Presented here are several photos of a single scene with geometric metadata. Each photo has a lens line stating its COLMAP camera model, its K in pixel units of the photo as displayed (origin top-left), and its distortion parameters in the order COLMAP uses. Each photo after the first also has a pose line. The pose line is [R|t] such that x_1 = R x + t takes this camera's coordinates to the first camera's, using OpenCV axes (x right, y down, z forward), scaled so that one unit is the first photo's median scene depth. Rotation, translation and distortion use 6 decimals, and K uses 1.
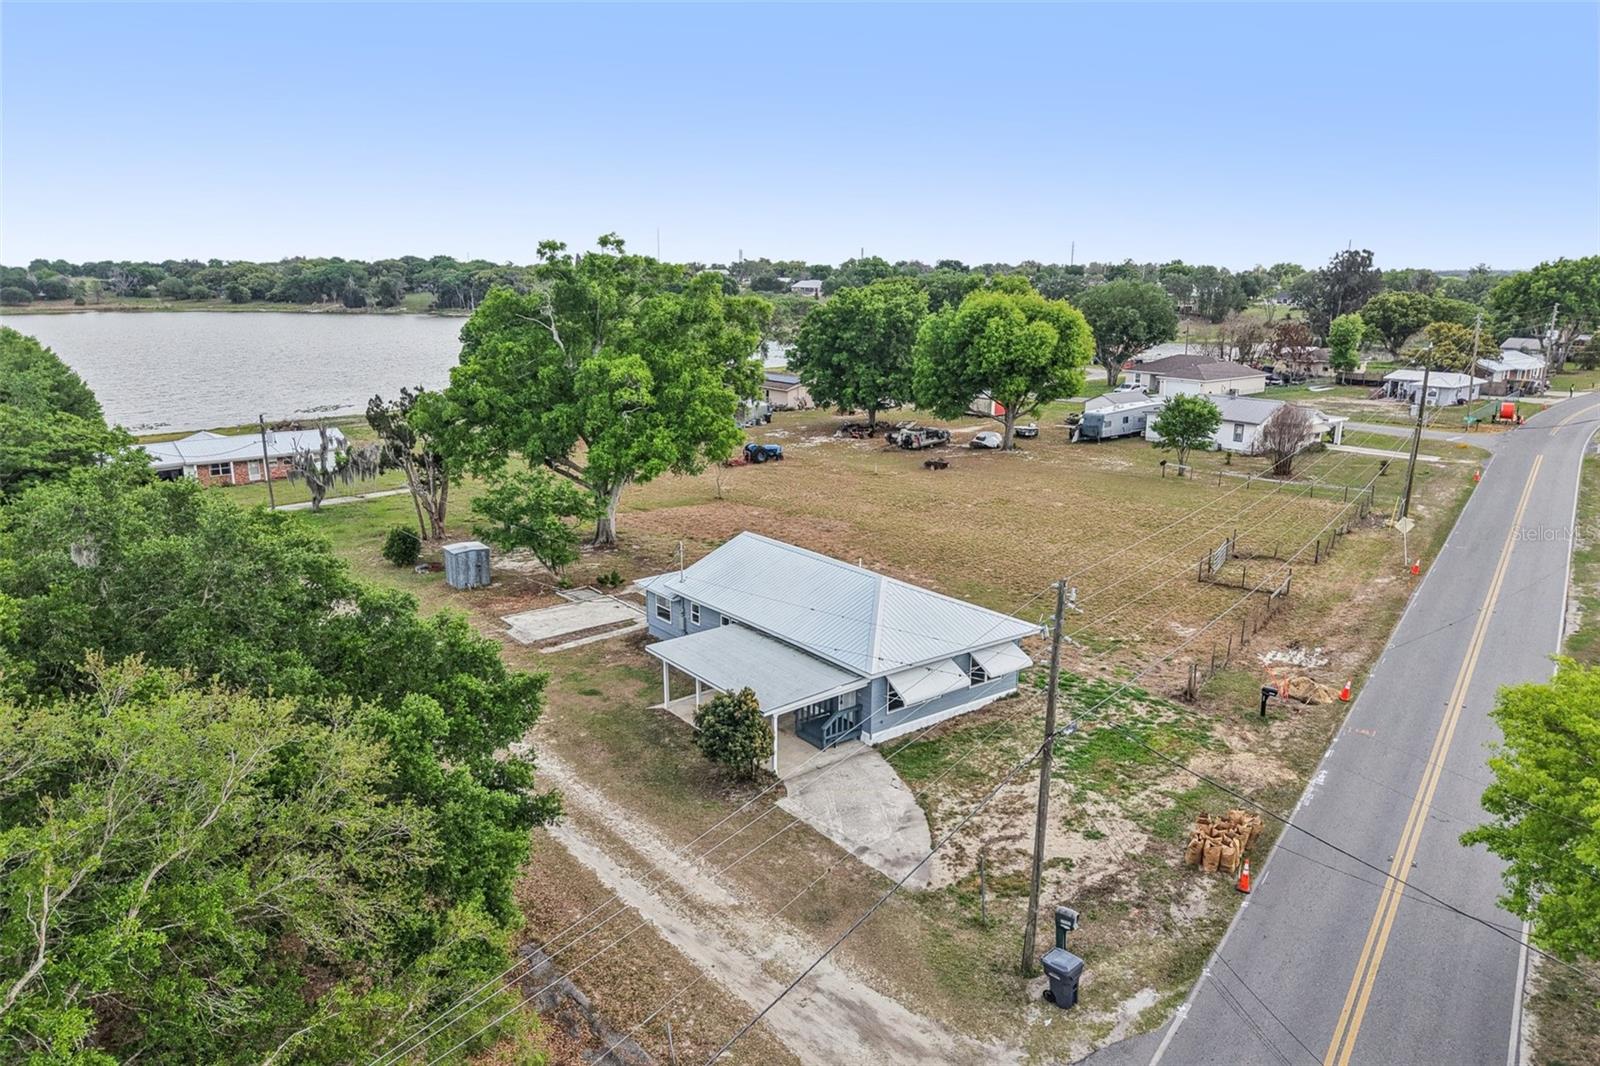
lens RADIAL K [[1074.8, 0, 794.7], [0, 1074.8, 540.9], [0, 0, 1]] dist [0.025045, -0.027454]
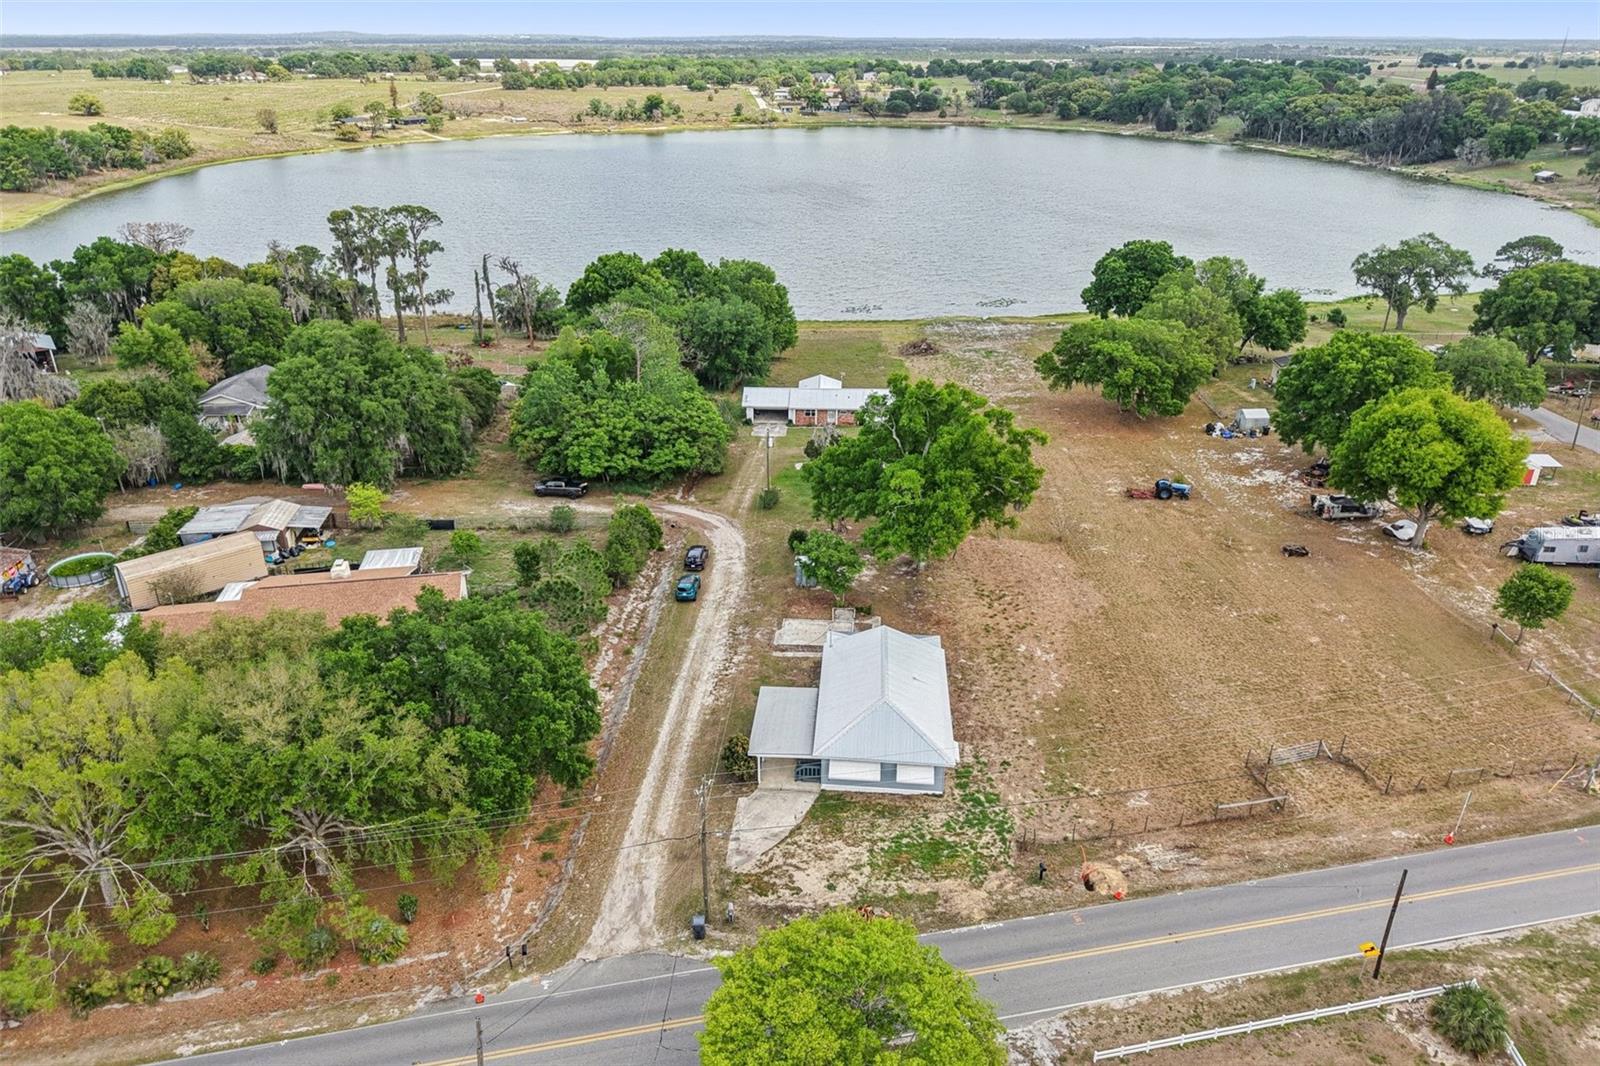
lens RADIAL K [[1074.8, 0, 794.7], [0, 1074.8, 540.9], [0, 0, 1]] dist [0.025045, -0.027454]
pose [[0.739954, 0.284779, -0.609401, 0.934512], [-0.165633, 0.955203, 0.245260, -0.589473], [0.651947, -0.080544, 0.753975, -0.327140]]
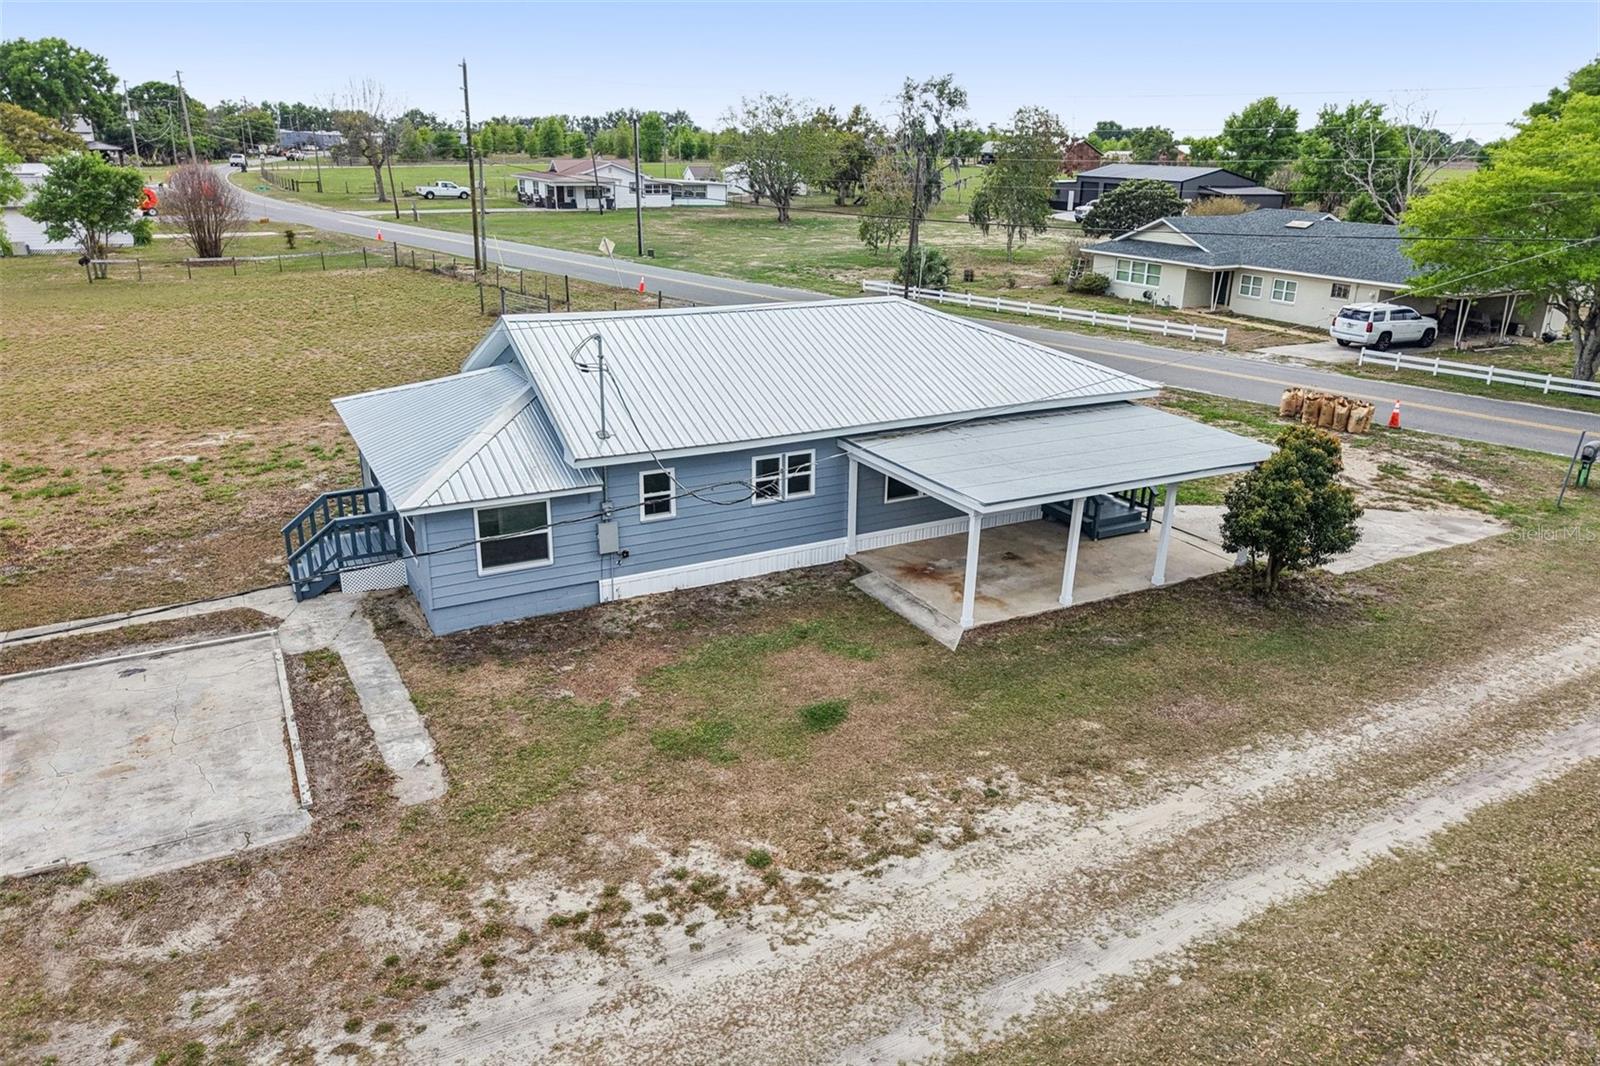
lens RADIAL K [[1074.8, 0, 794.7], [0, 1074.8, 540.9], [0, 0, 1]] dist [0.025045, -0.027454]
pose [[0.167099, -0.342067, 0.924699, -0.545501], [0.228943, 0.925712, 0.301070, -0.036073], [-0.958991, 0.161395, 0.233000, 0.950487]]
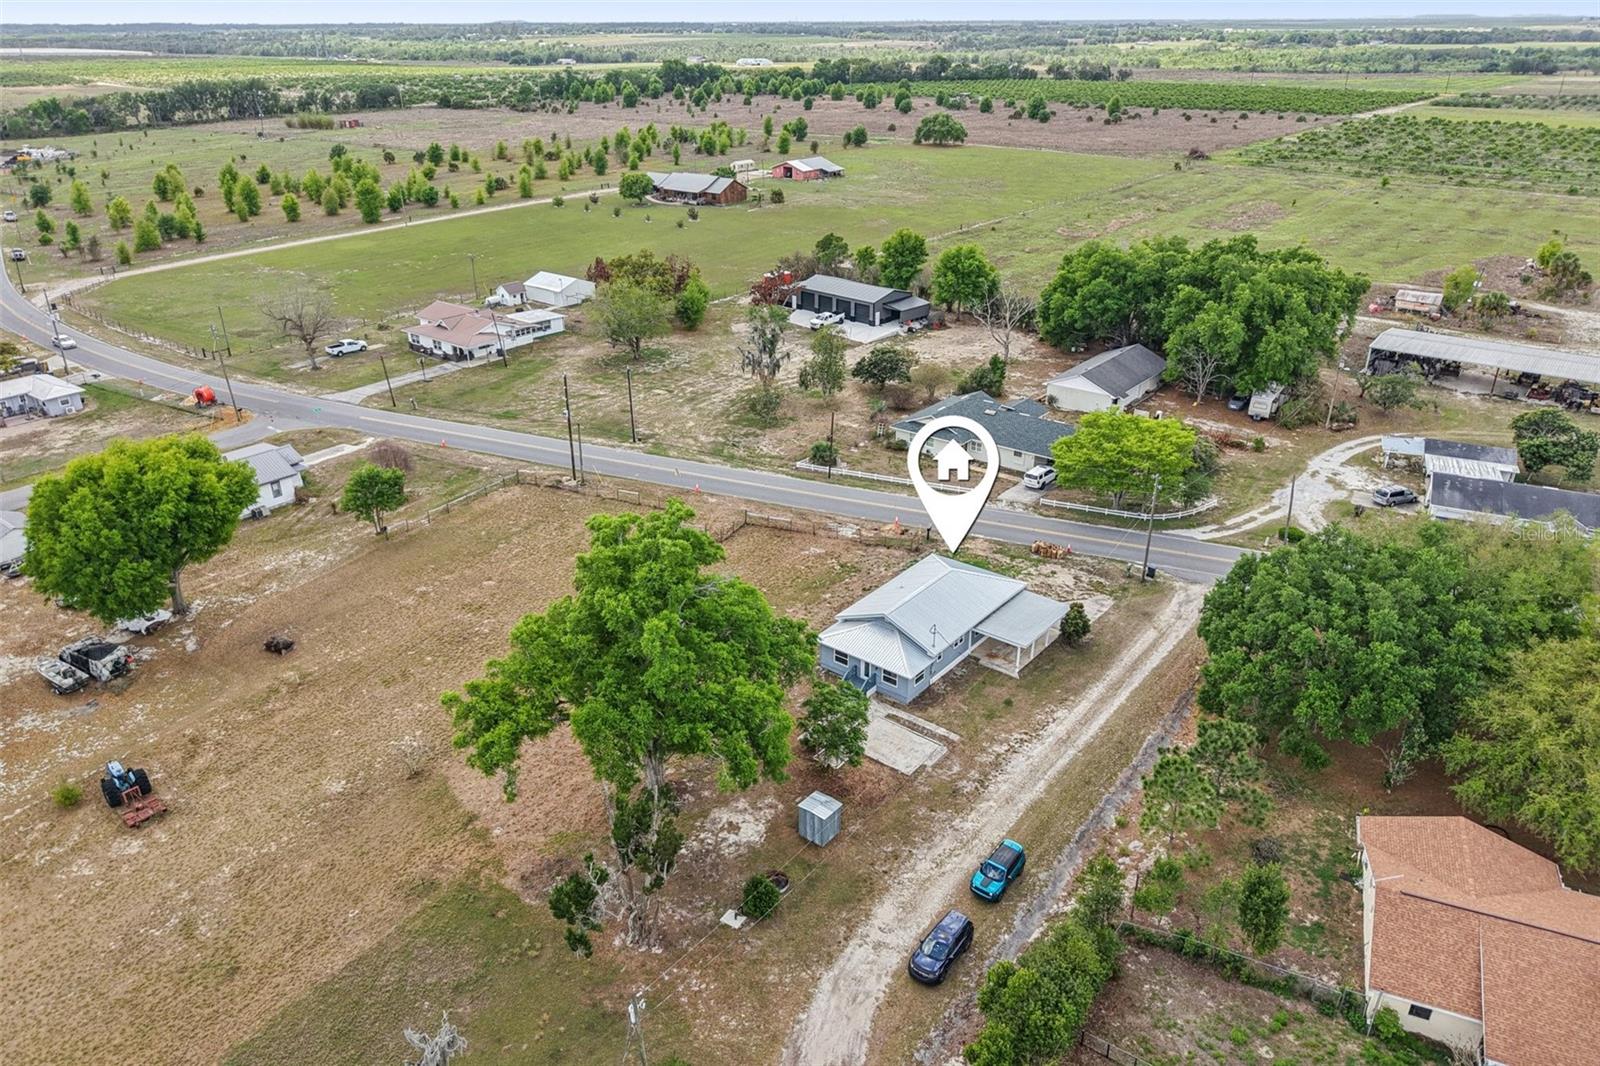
lens RADIAL K [[1074.8, 0, 794.7], [0, 1074.8, 540.9], [0, 0, 1]] dist [0.025045, -0.027454]
pose [[-0.233858, -0.421318, 0.876243, -1.592530], [0.241928, 0.847672, 0.472148, -1.032211], [-0.941691, 0.322403, -0.096307, 1.471665]]
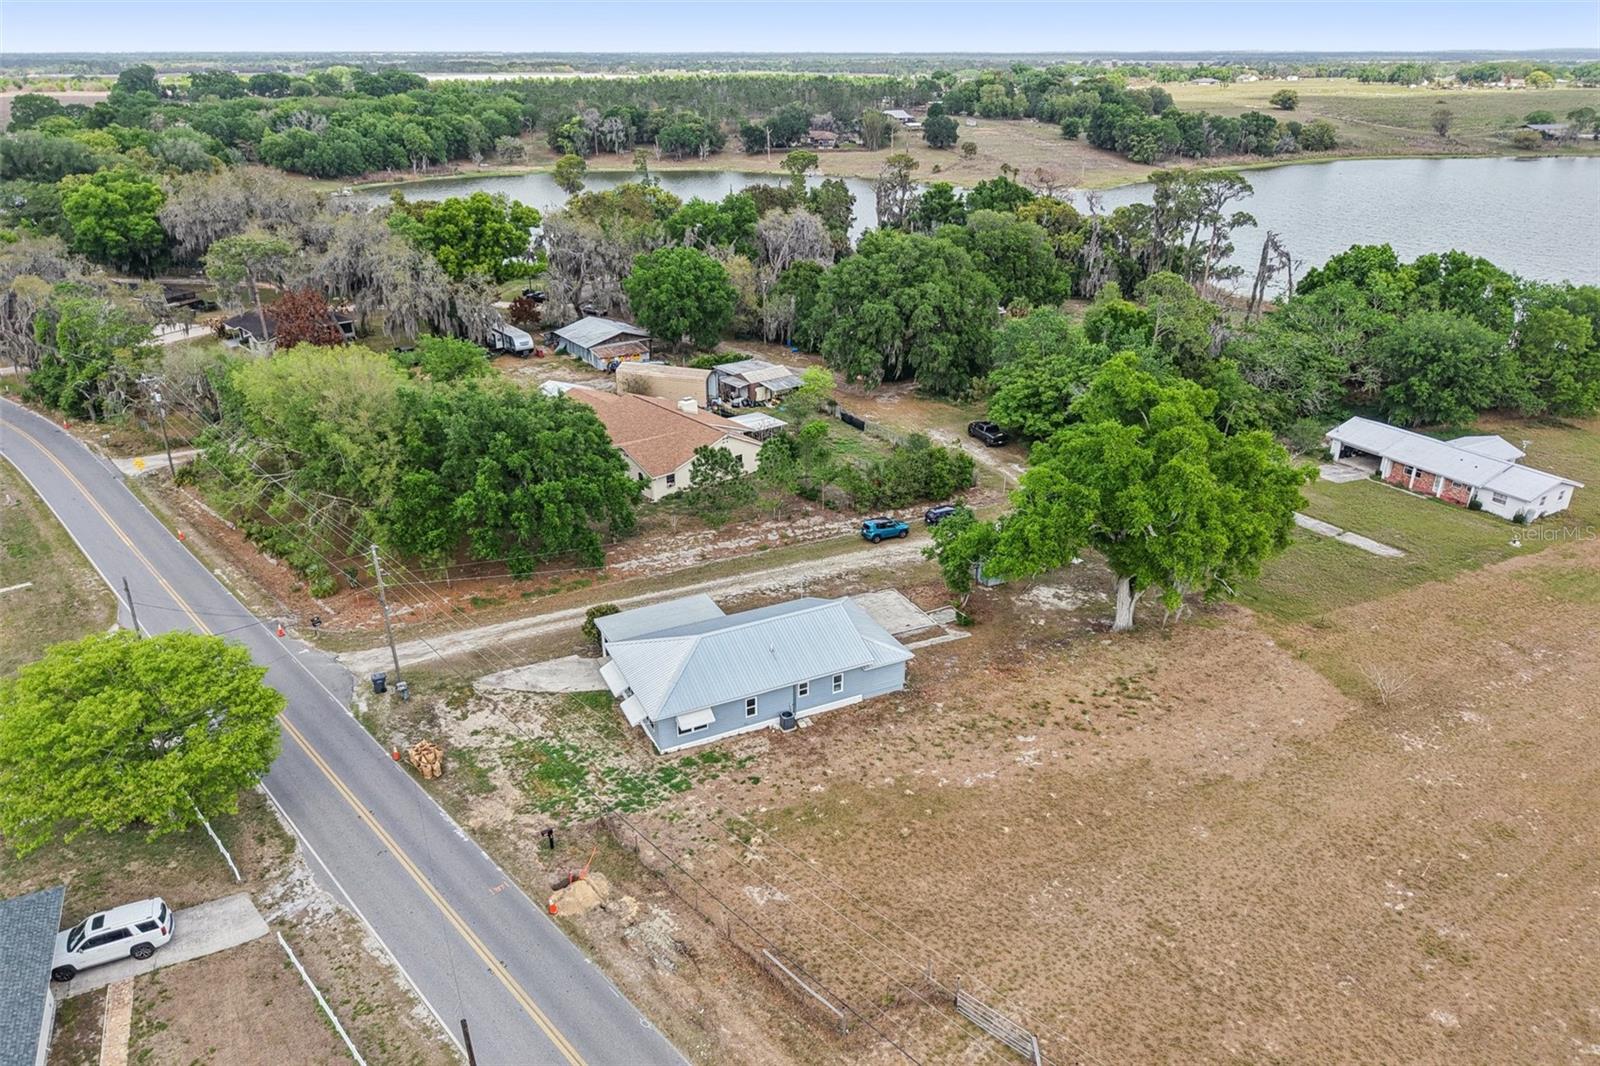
lens RADIAL K [[1074.8, 0, 794.7], [0, 1074.8, 540.9], [0, 0, 1]] dist [0.025045, -0.027454]
pose [[-0.203235, 0.402945, -0.892374, 1.335480], [-0.238562, 0.863550, 0.444262, -0.776334], [0.949623, 0.303176, -0.079376, 1.222833]]
